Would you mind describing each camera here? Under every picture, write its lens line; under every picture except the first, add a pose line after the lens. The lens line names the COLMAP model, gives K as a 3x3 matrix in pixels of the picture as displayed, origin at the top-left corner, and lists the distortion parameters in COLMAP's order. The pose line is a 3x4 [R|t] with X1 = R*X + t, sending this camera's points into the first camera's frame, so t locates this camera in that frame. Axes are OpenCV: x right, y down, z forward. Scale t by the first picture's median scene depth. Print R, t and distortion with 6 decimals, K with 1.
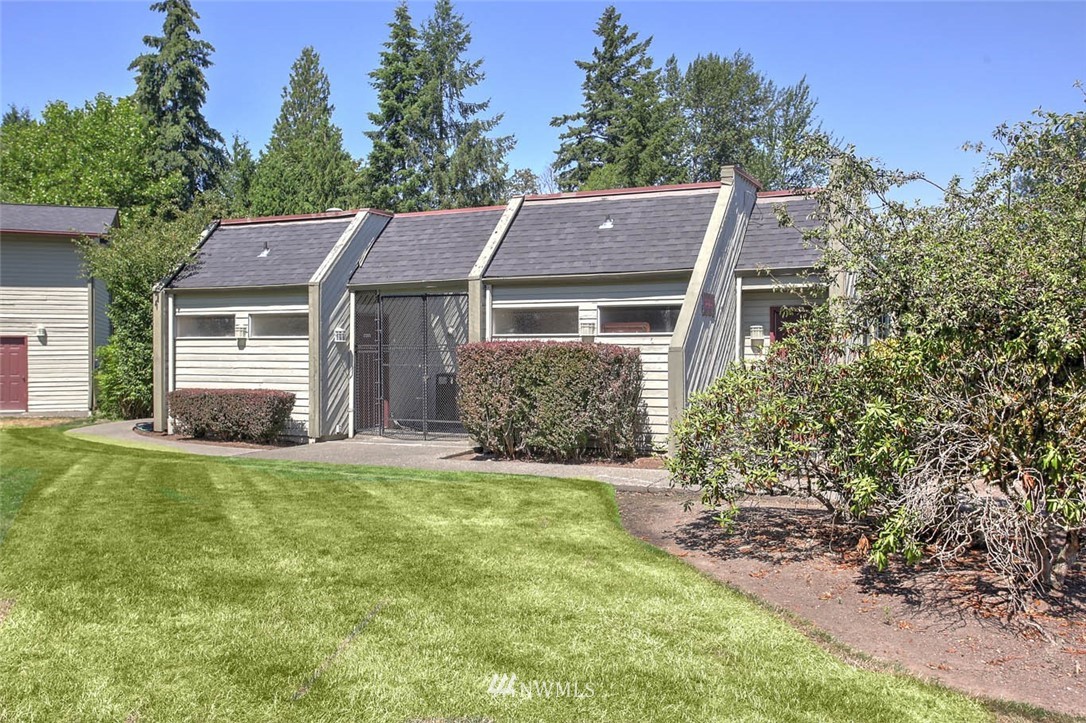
lens RADIAL K [[999.4, 0, 543.8], [0, 999.4, 361.3], [0, 0, 1]] dist [-0.002496, 0.000000]
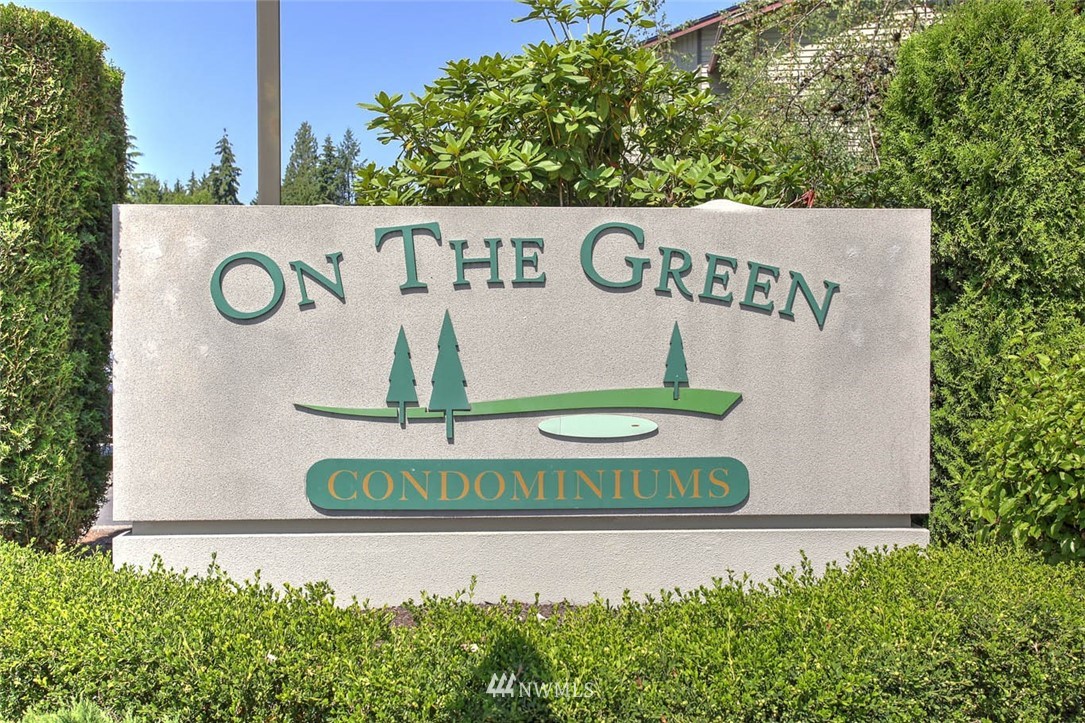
lens RADIAL K [[998.5, 0, 541.8], [0, 998.5, 361.4], [0, 0, 1]] dist [-0.002496, 0.000000]
pose [[0.996982, -0.009198, -0.077080, 0.498248], [0.014079, 0.997913, 0.063018, 0.000659], [0.076340, -0.063913, 0.995031, -1.185928]]
